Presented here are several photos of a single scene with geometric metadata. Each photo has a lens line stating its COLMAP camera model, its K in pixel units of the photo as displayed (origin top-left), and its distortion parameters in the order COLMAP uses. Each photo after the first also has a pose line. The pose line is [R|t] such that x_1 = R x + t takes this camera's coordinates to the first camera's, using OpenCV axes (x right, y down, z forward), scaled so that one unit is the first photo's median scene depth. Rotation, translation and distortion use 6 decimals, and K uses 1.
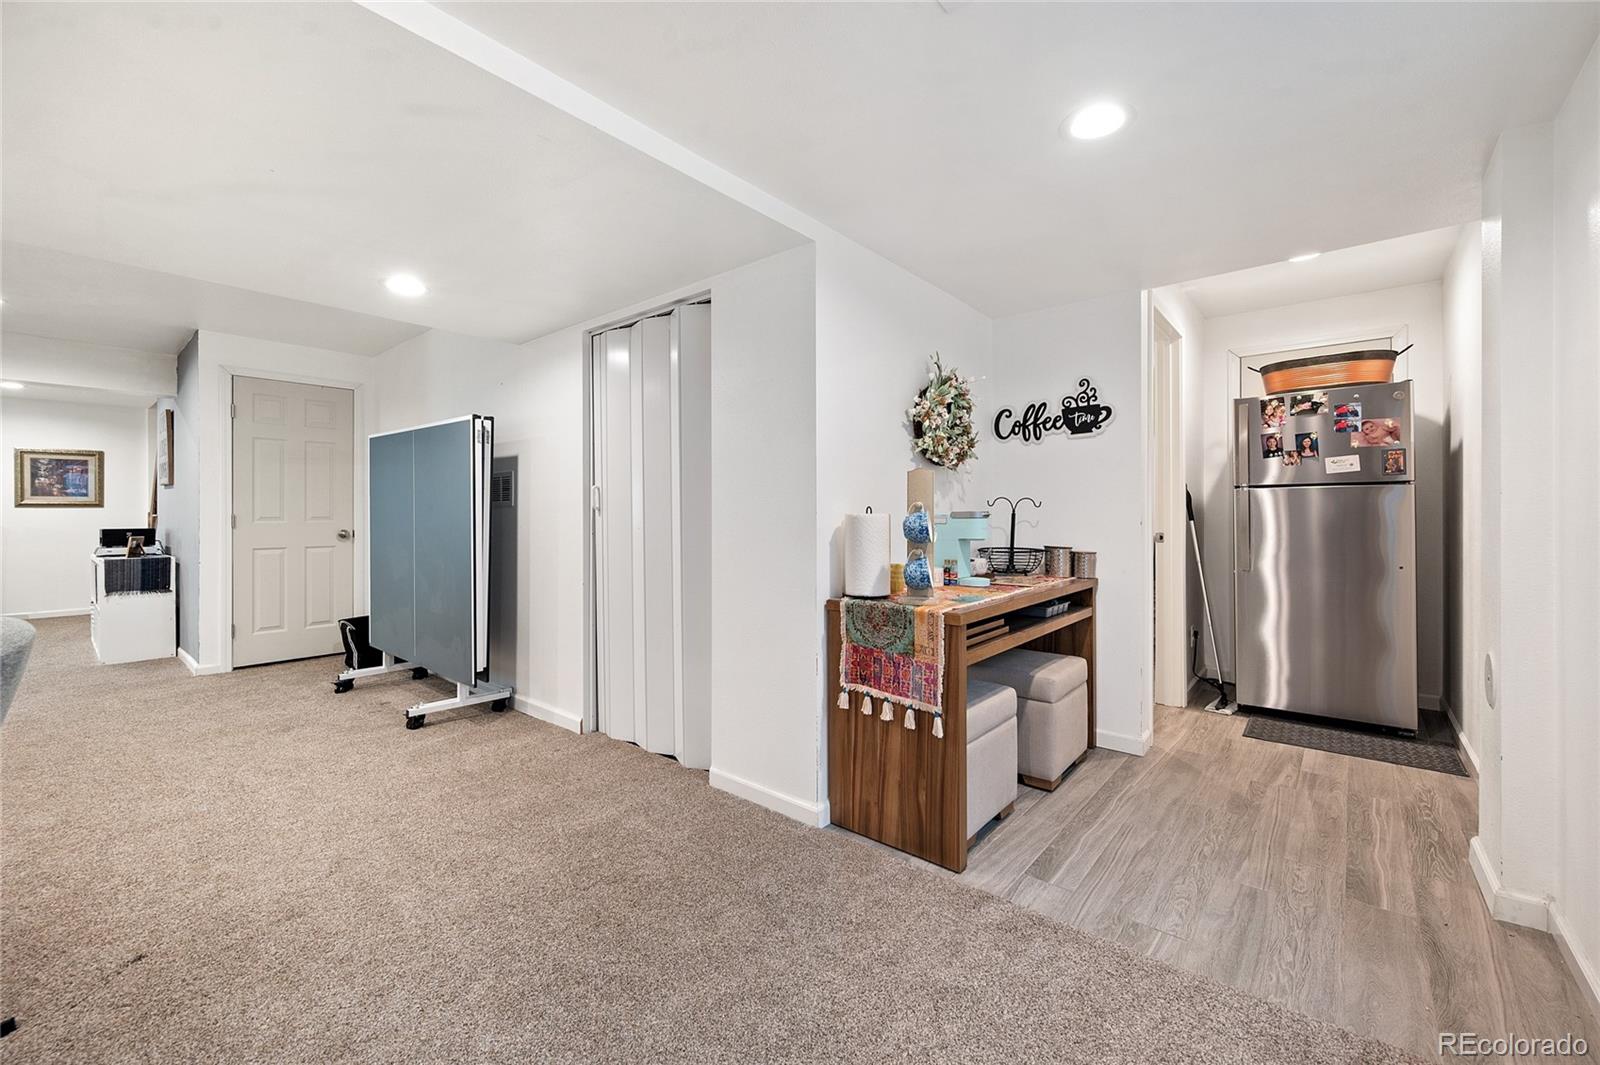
lens RADIAL K [[655.3, 0, 798.1], [0, 655.3, 512.3], [0, 0, 1]] dist [-0.001341, 0.005347]
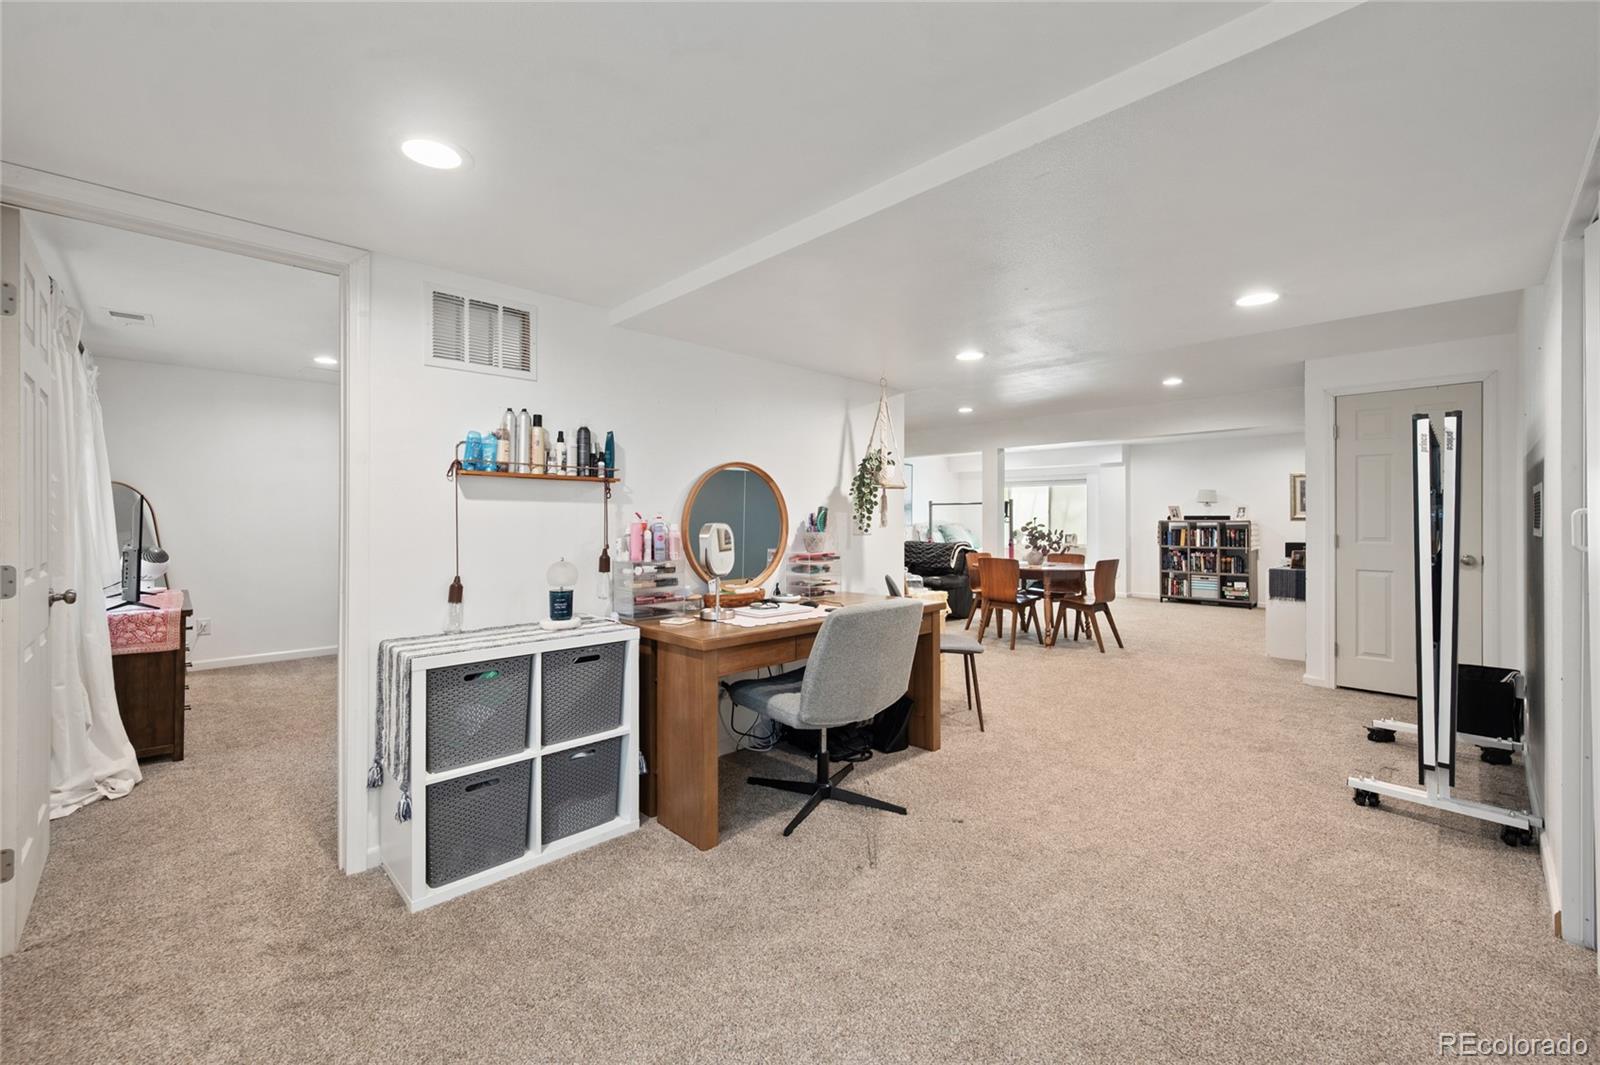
lens RADIAL K [[655.3, 0, 798.1], [0, 655.3, 512.3], [0, 0, 1]] dist [-0.001341, 0.005347]
pose [[-0.089592, -0.005243, -0.995965, 0.195468], [-0.000335, 0.999986, -0.005234, -0.021886], [0.995979, -0.000135, -0.089592, 0.231727]]
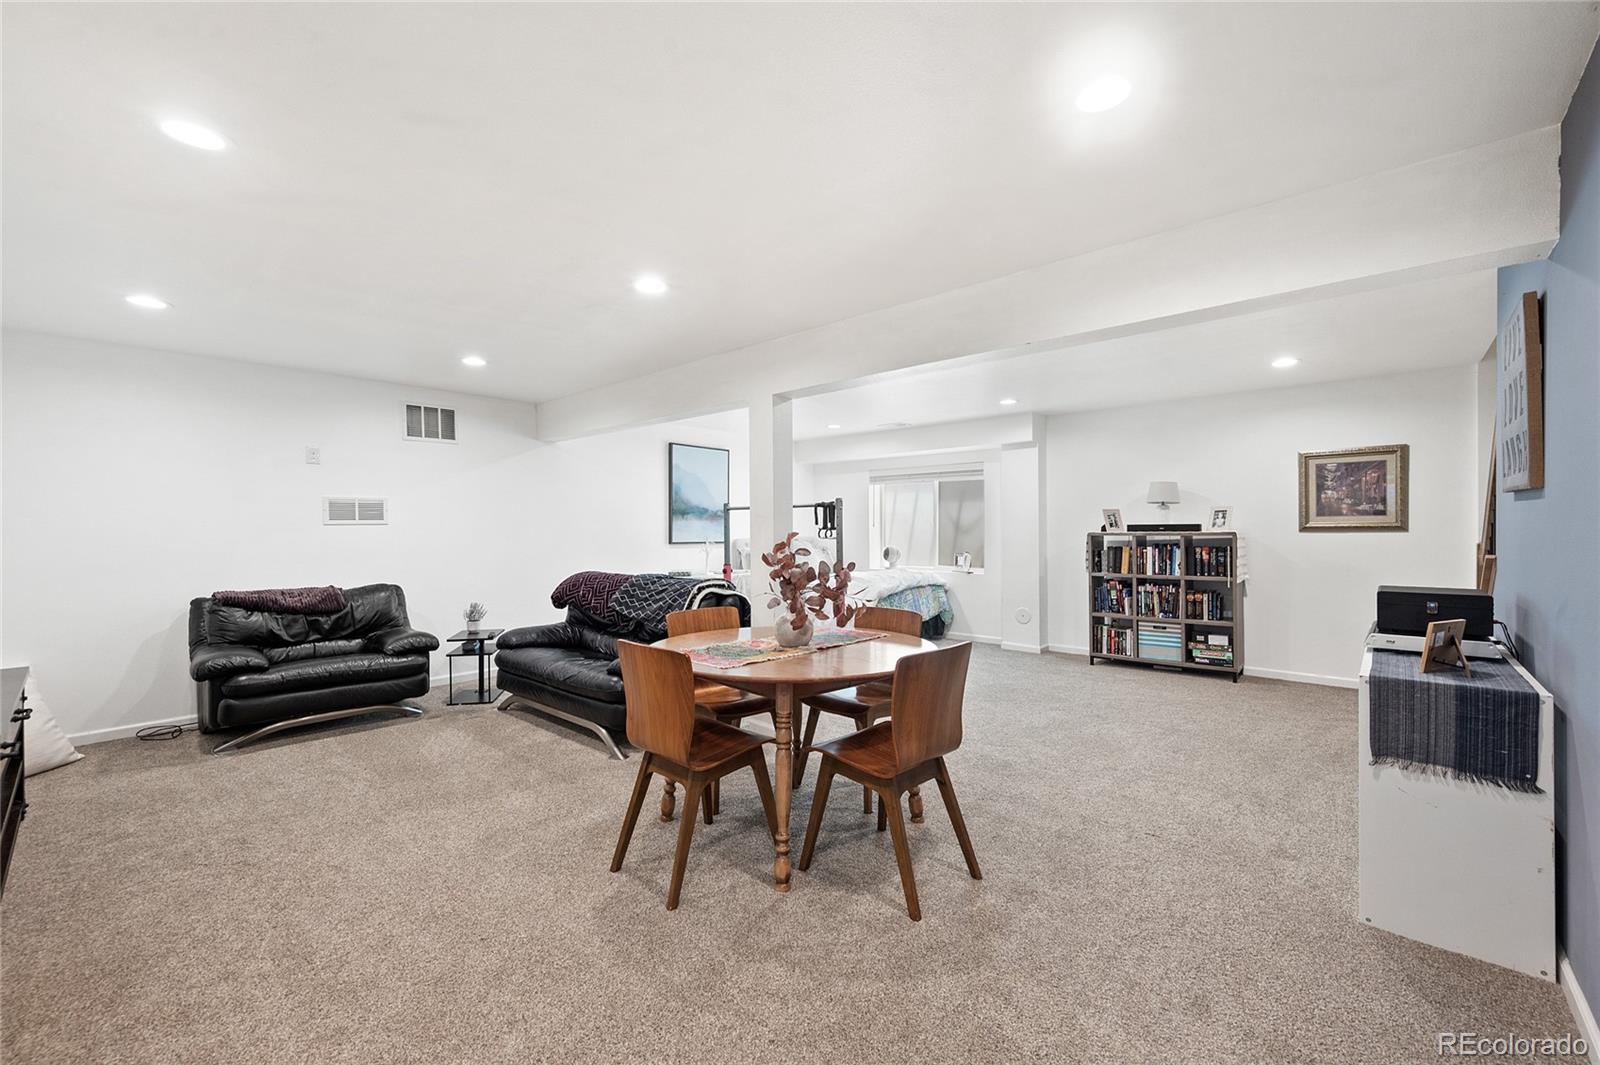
lens RADIAL K [[644.8, 0, 800.0], [0, 644.8, 532.5], [0, 0, 1]] dist [0.001764, 0.000273]
pose [[-0.019563, 0.010877, -0.999749, -0.579501], [0.007077, 0.999917, 0.010741, -0.024679], [0.999784, -0.006866, -0.019638, 0.589229]]
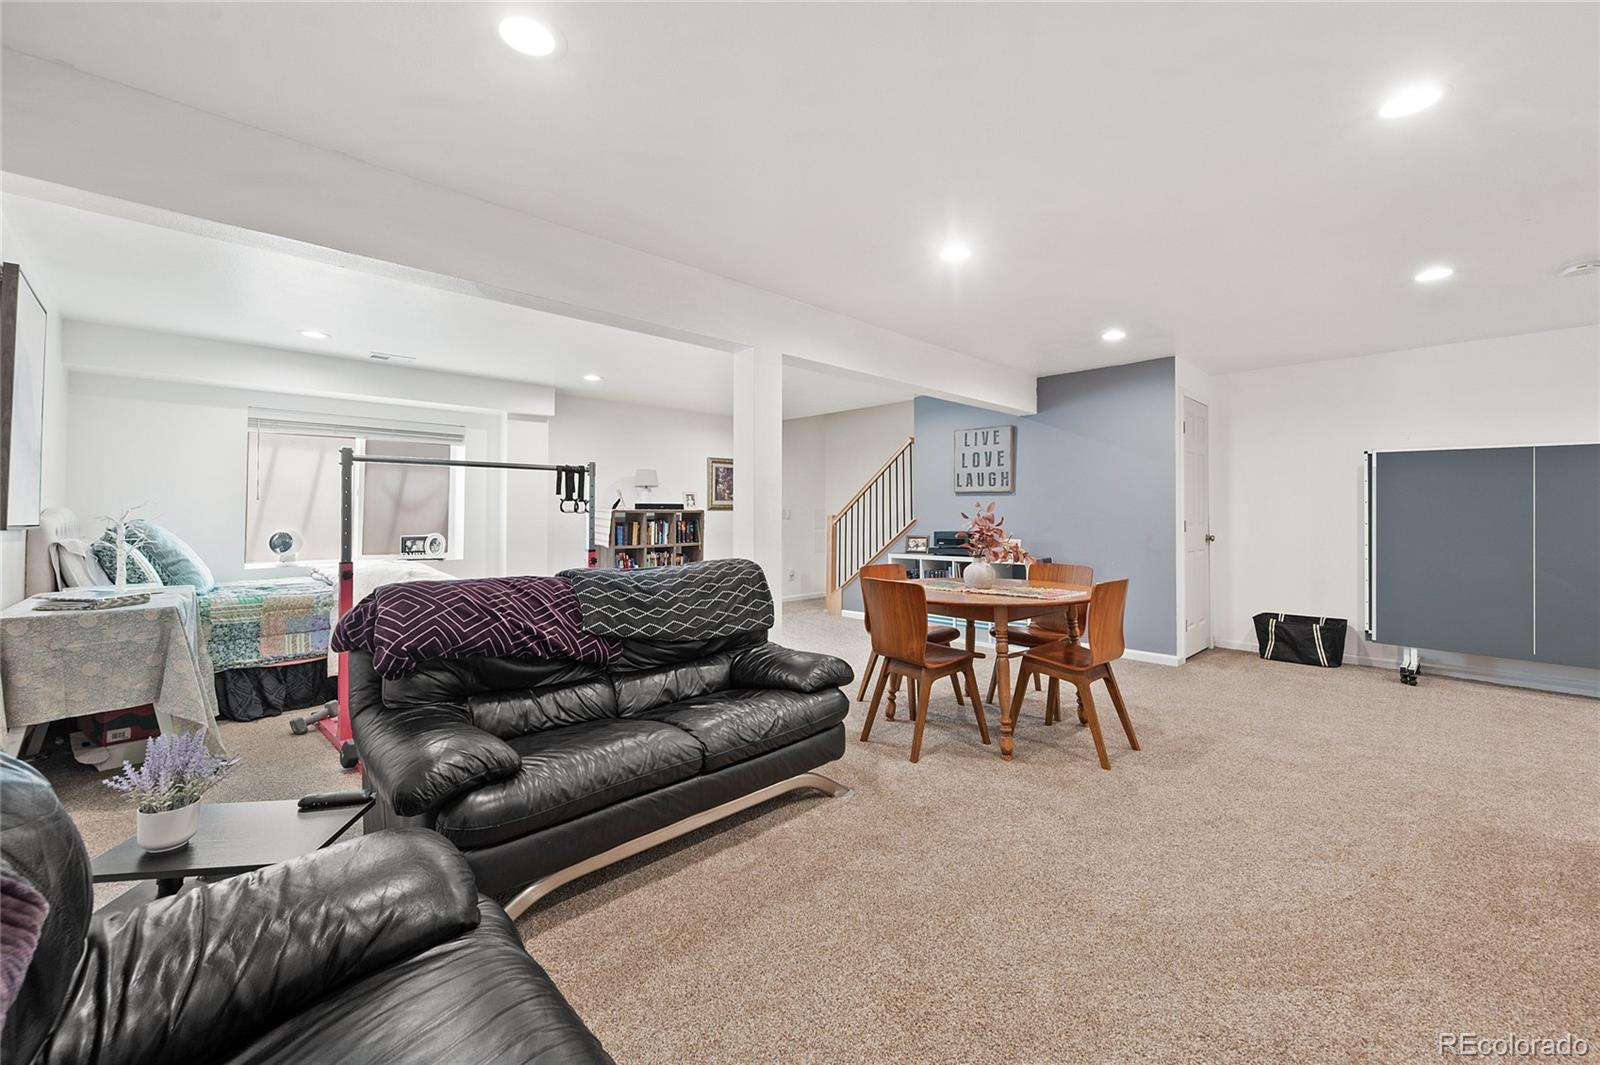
lens RADIAL K [[636.9, 0, 802.5], [0, 636.9, 527.0], [0, 0, 1]] dist [0.000747, 0.000420]
pose [[0.995772, 0.009480, -0.091369, -1.219461], [-0.007422, 0.999711, 0.022844, -0.007363], [0.091560, -0.022069, 0.995555, -0.103452]]
